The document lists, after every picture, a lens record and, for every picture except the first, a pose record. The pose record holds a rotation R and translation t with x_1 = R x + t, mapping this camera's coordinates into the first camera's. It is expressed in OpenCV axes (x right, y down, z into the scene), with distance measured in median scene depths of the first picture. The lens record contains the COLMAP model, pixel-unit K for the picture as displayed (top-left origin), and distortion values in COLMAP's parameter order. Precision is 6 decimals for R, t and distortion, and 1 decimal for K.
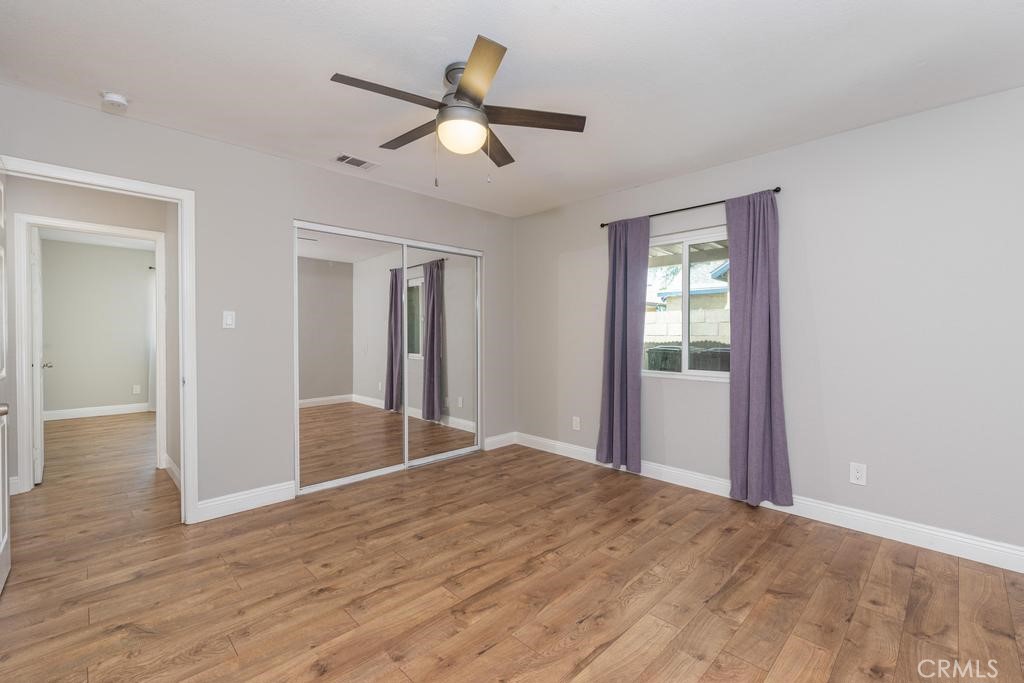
lens RADIAL K [[448.3, 0, 524.7], [0, 448.3, 332.3], [0, 0, 1]] dist [-0.004505, -0.000548]
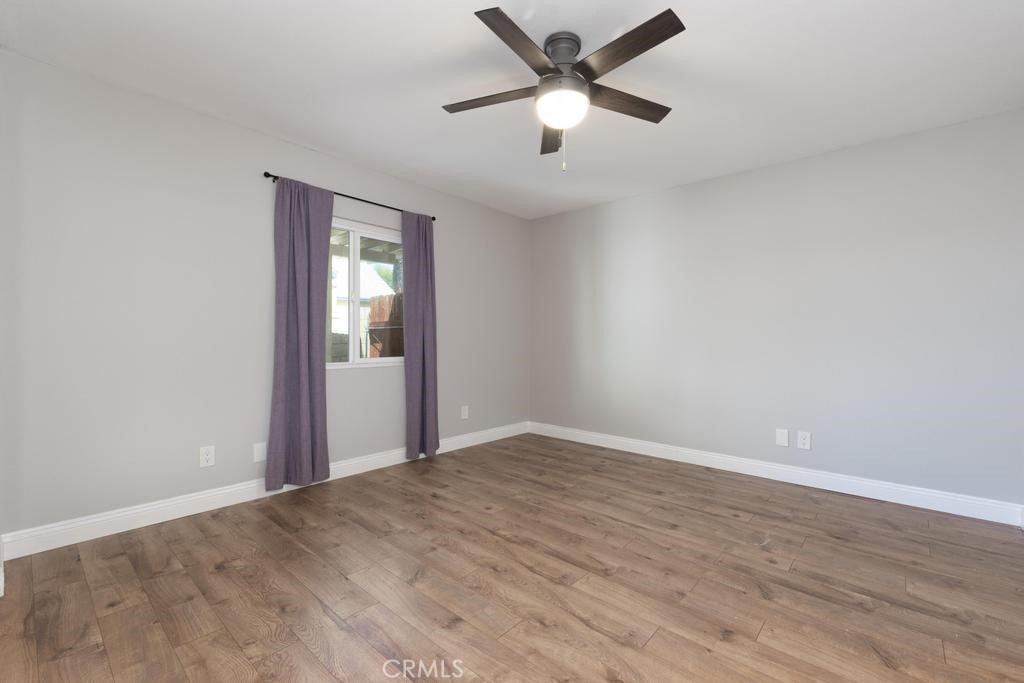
lens RADIAL K [[437.4, 0, 516.1], [0, 437.4, 337.7], [0, 0, 1]] dist [0.001179, -0.000289]
pose [[-0.066968, -0.005110, 0.997742, -0.849562], [-0.009492, 0.999945, 0.004484, 0.036245], [-0.997710, -0.009170, -0.067013, 0.923659]]
